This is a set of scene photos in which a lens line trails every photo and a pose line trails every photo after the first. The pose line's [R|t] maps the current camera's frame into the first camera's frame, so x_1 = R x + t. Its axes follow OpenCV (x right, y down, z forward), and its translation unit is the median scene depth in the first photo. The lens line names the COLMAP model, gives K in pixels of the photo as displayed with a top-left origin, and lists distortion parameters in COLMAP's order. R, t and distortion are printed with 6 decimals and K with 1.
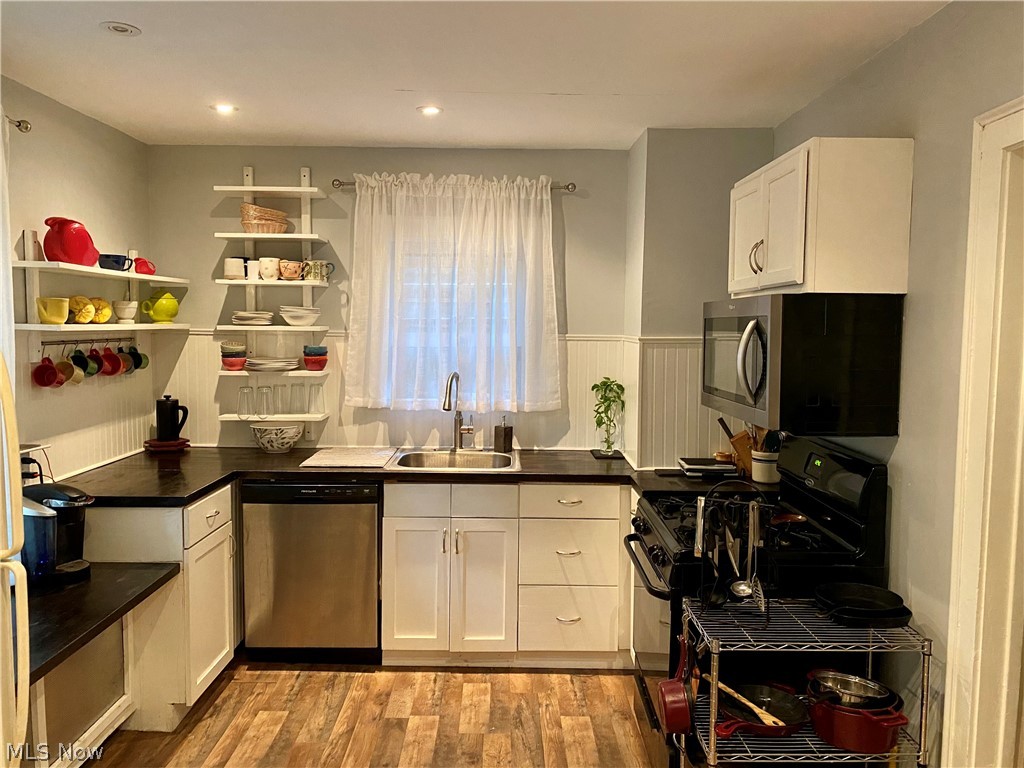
lens RADIAL K [[779.2, 0, 505.0], [0, 779.2, 385.9], [0, 0, 1]] dist [0.064309, -0.080754]
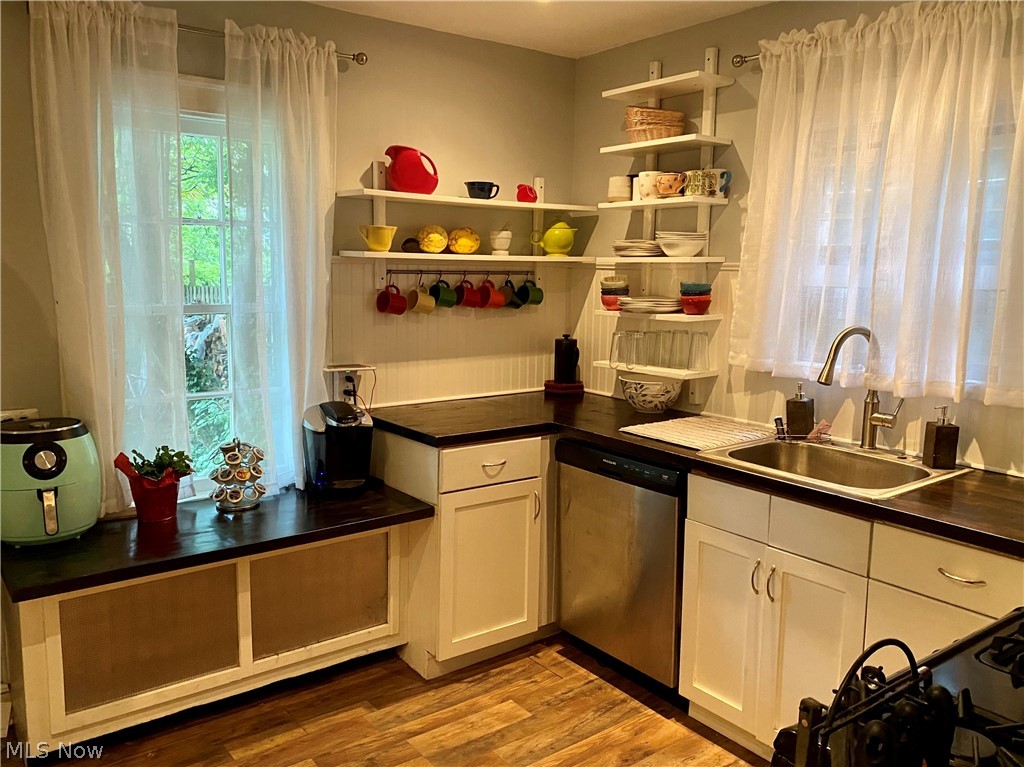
lens RADIAL K [[809.2, 0, 512.0], [0, 809.2, 383.5], [0, 0, 1]] dist [0.066408, -0.153693]
pose [[0.604357, 0.111943, -0.788810, 0.298485], [-0.071745, 0.993704, 0.086051, -0.008661], [0.793476, 0.004588, 0.608584, 0.378929]]
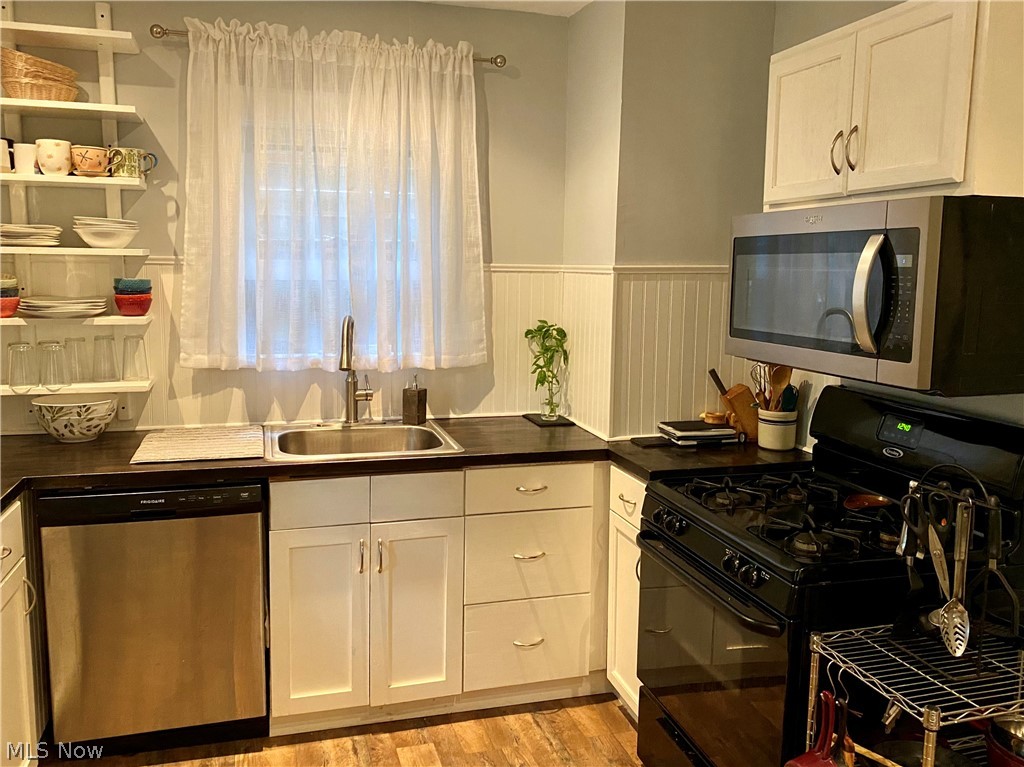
lens RADIAL K [[843.4, 0, 507.7], [0, 843.4, 381.8], [0, 0, 1]] dist [0.017368, -0.008869]
pose [[0.961067, -0.035406, 0.274038, -0.140598], [0.018347, 0.997745, 0.064566, -0.004596], [-0.275706, -0.057024, 0.959549, 0.223893]]
